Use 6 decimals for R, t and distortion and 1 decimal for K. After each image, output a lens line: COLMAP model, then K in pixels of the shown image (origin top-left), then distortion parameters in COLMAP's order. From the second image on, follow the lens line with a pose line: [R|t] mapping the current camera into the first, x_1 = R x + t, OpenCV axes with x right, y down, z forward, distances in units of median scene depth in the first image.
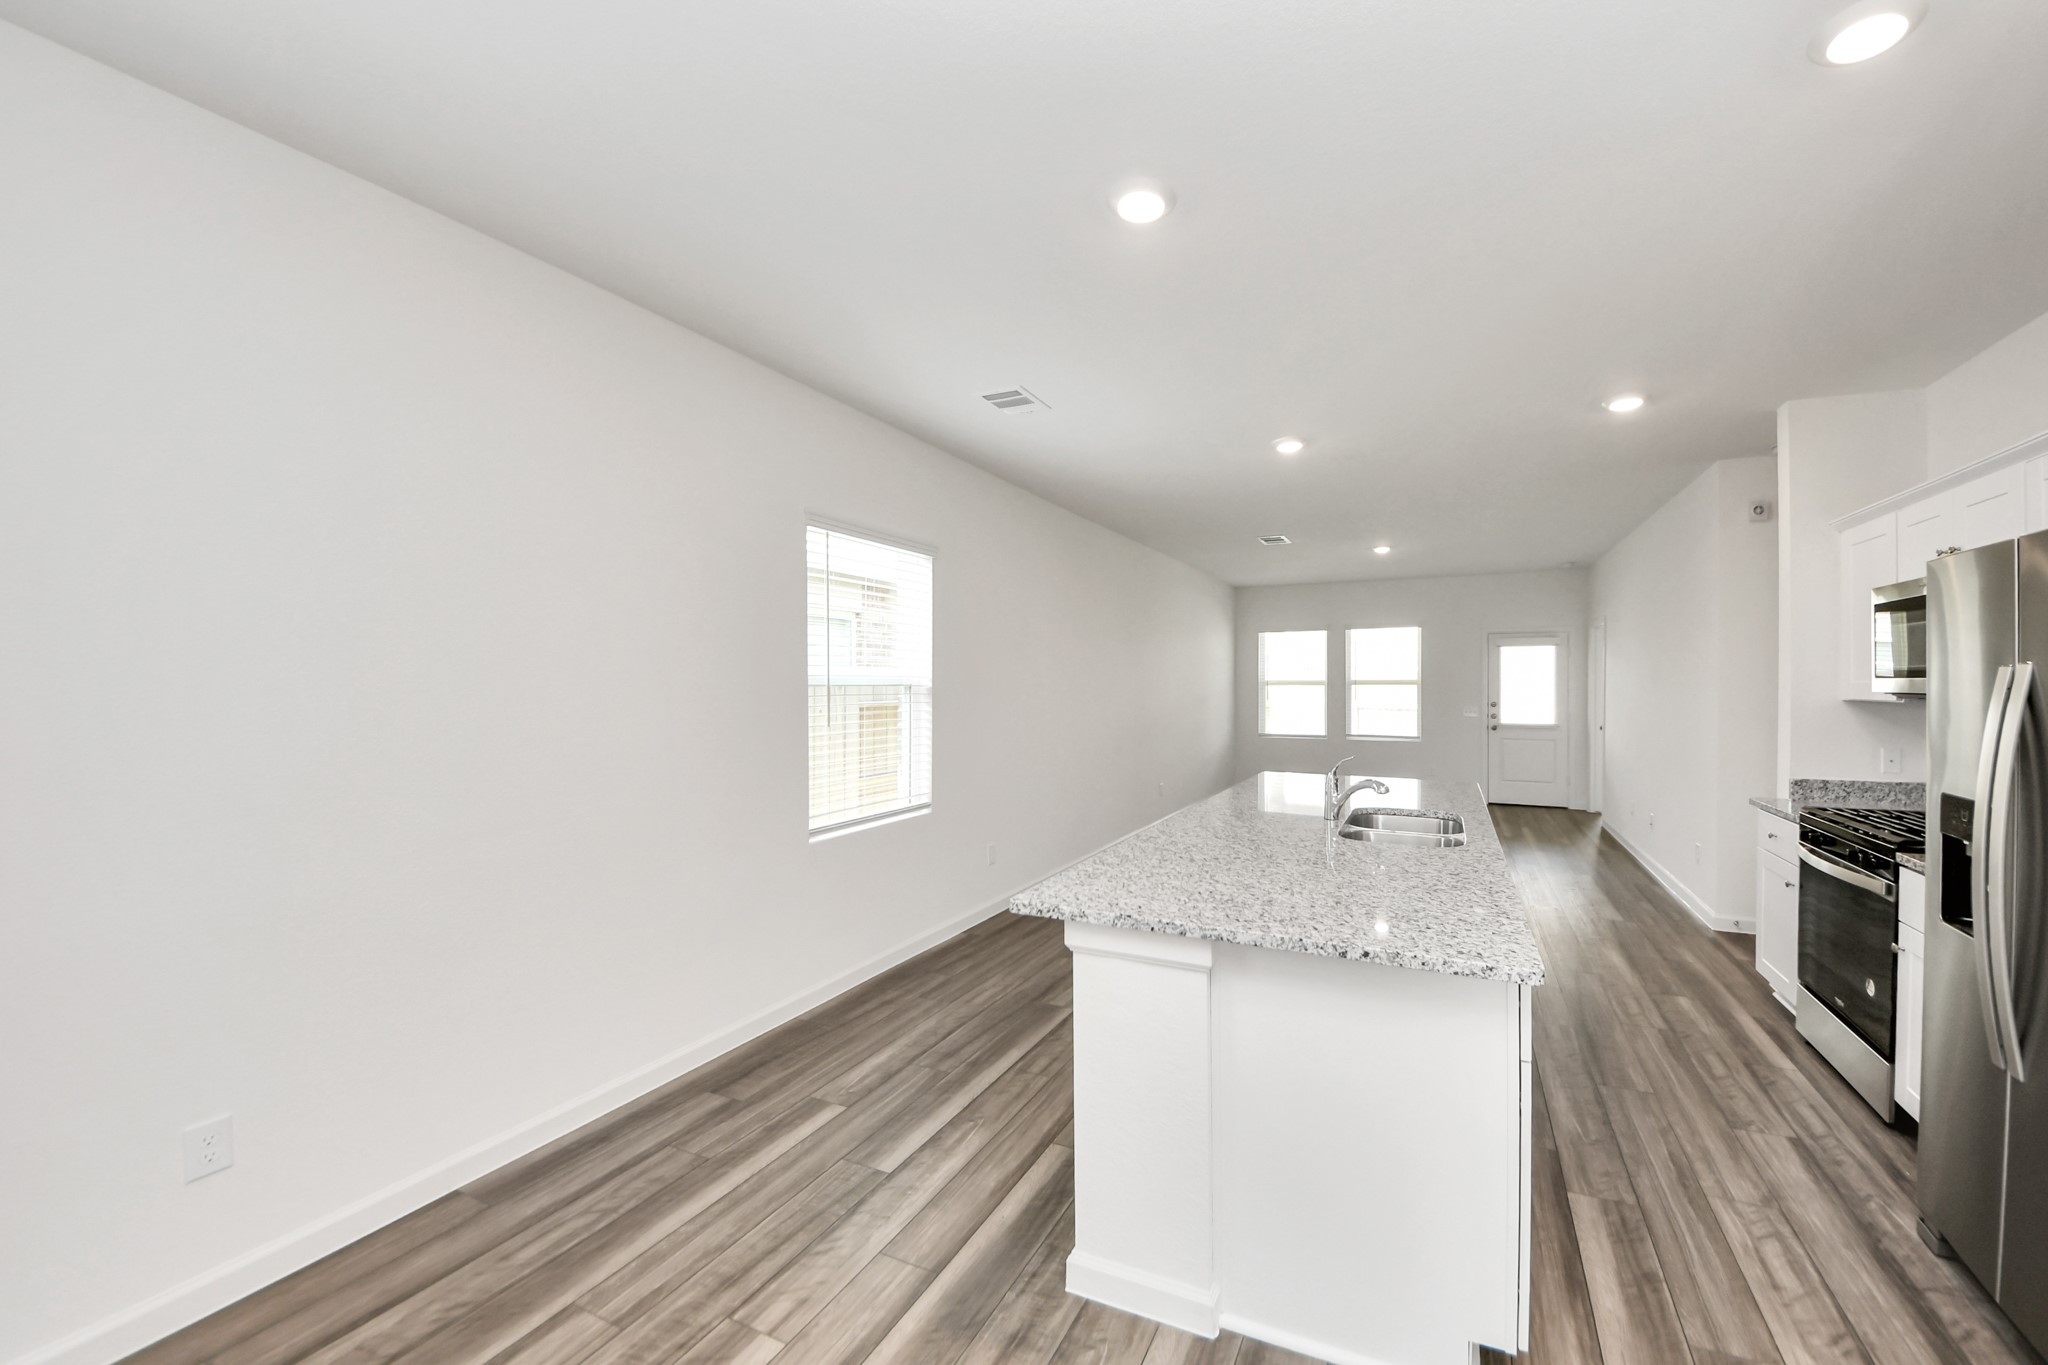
lens RADIAL K [[766.1, 0, 1102.0], [0, 766.1, 684.2], [0, 0, 1]] dist [0.040615, -0.032132]
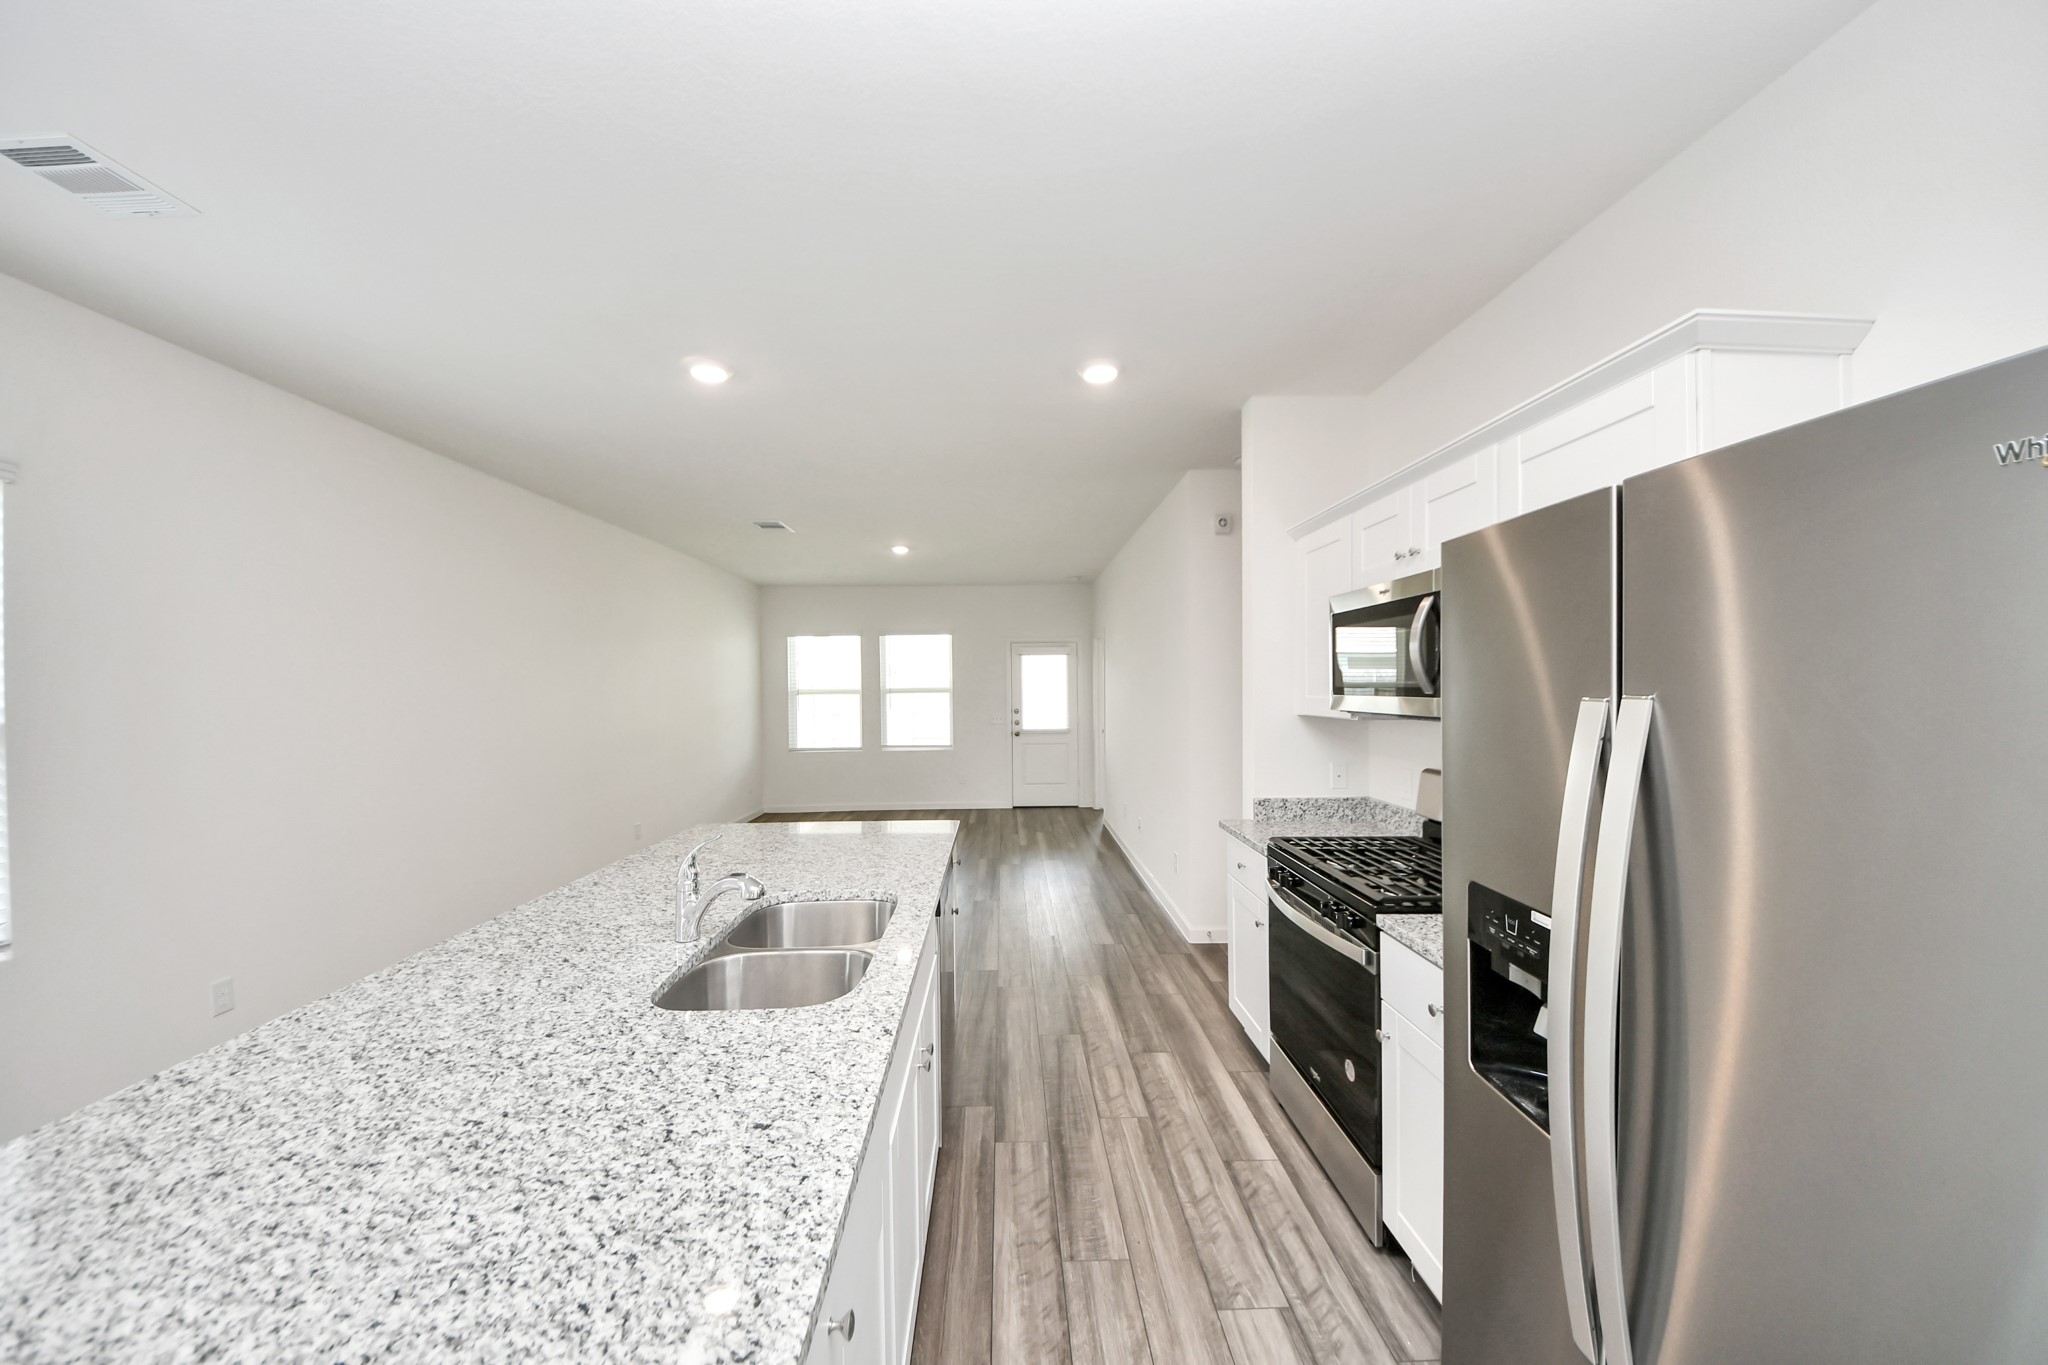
lens RADIAL K [[728.0, 0, 992.7], [0, 728.0, 683.7], [0, 0, 1]] dist [0.001306, -0.009006]
pose [[0.918468, -0.005233, 0.395461, 0.270462], [0.007337, 0.999966, -0.003806, -0.020174], [-0.395428, 0.006397, 0.918475, 0.345792]]
